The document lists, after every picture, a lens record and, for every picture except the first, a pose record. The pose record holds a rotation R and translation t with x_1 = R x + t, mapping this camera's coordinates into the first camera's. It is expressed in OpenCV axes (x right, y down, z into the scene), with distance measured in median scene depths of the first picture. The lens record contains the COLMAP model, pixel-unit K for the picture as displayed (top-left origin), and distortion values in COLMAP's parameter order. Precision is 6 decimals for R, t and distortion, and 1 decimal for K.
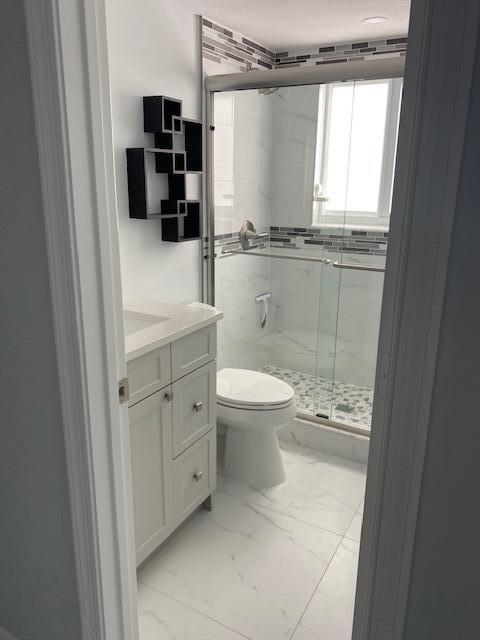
lens RADIAL K [[494.3, 0, 234.4], [0, 494.3, 318.9], [0, 0, 1]] dist [0.028128, -0.038935]
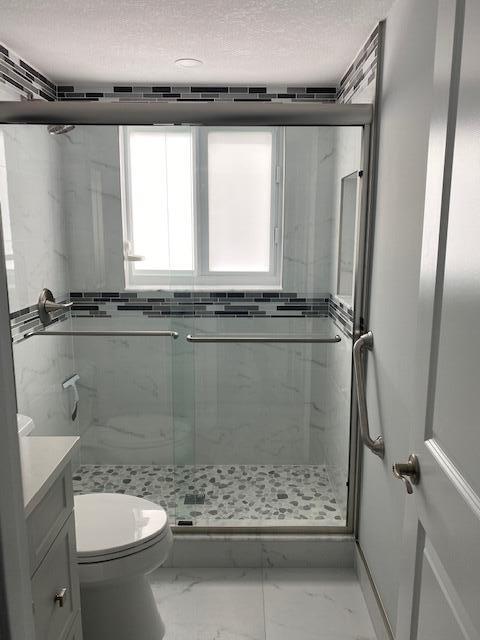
lens RADIAL K [[494.3, 0, 243.6], [0, 494.3, 317.9], [0, 0, 1]] dist [0.028128, -0.038935]
pose [[0.862359, -0.096825, 0.496953, -0.104049], [0.143485, 0.988039, -0.056482, -0.070974], [-0.485541, 0.120013, 0.865937, 0.200366]]
